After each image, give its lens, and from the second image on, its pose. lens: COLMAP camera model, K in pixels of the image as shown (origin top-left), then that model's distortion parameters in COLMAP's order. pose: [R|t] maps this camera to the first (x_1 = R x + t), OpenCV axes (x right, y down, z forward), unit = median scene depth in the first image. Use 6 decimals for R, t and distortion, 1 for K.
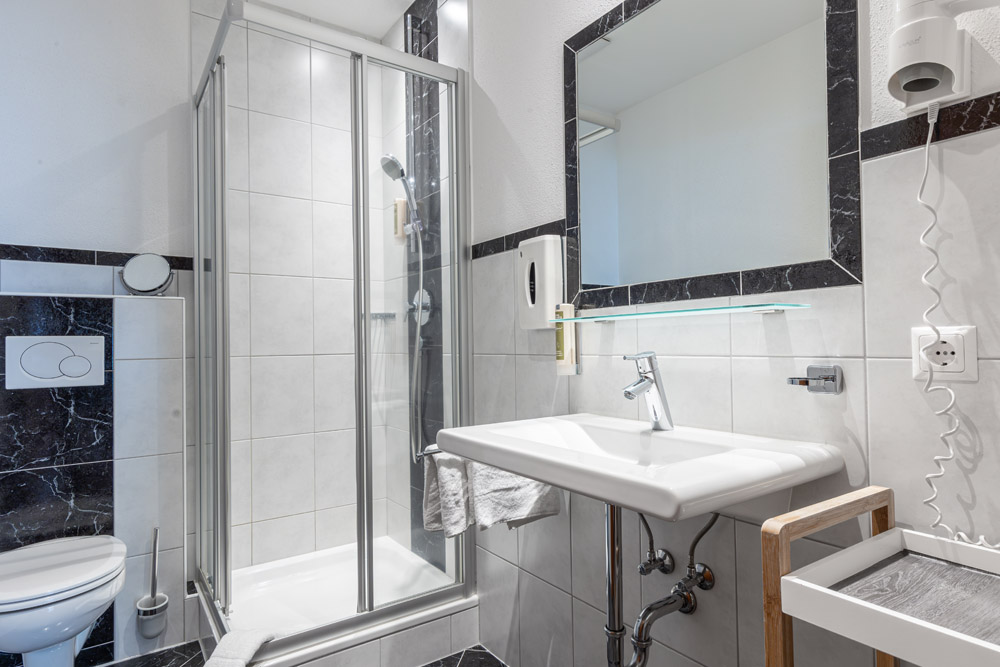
lens RADIAL K [[538.9, 0, 500.0], [0, 538.9, 333.5], [0, 0, 1]] dist [0.001344, -0.000037]
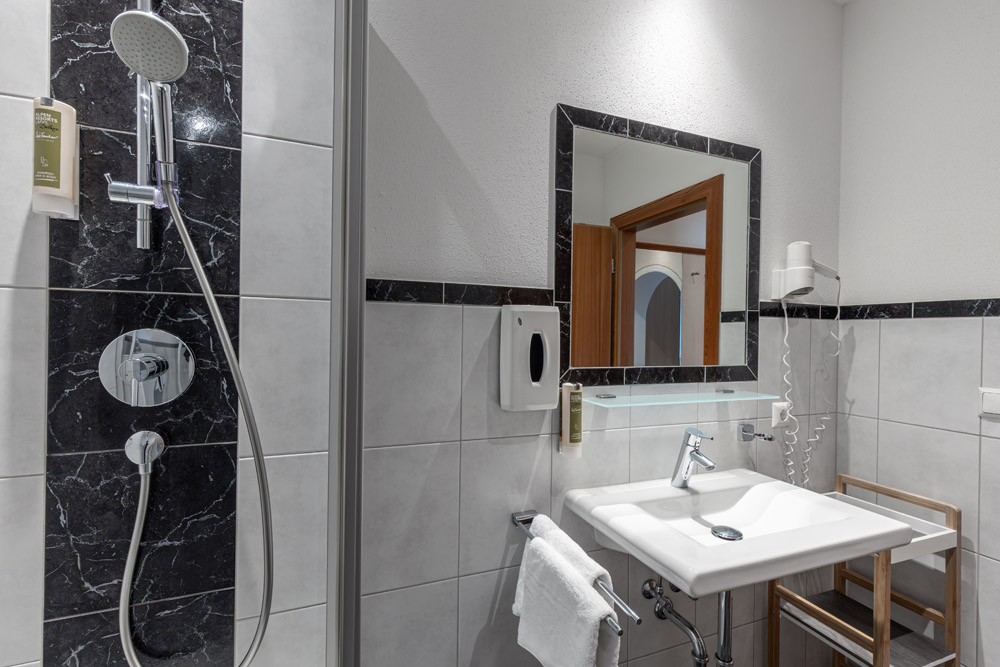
lens RADIAL K [[442.9, 0, 500.0], [0, 442.9, 333.5], [0, 0, 1]] dist [-0.000199, 0.000013]
pose [[0.255650, 0.013782, 0.966671, -0.704547], [-0.038740, 0.999241, -0.004001, -0.139922], [-0.965993, -0.036426, 0.255990, 0.957304]]
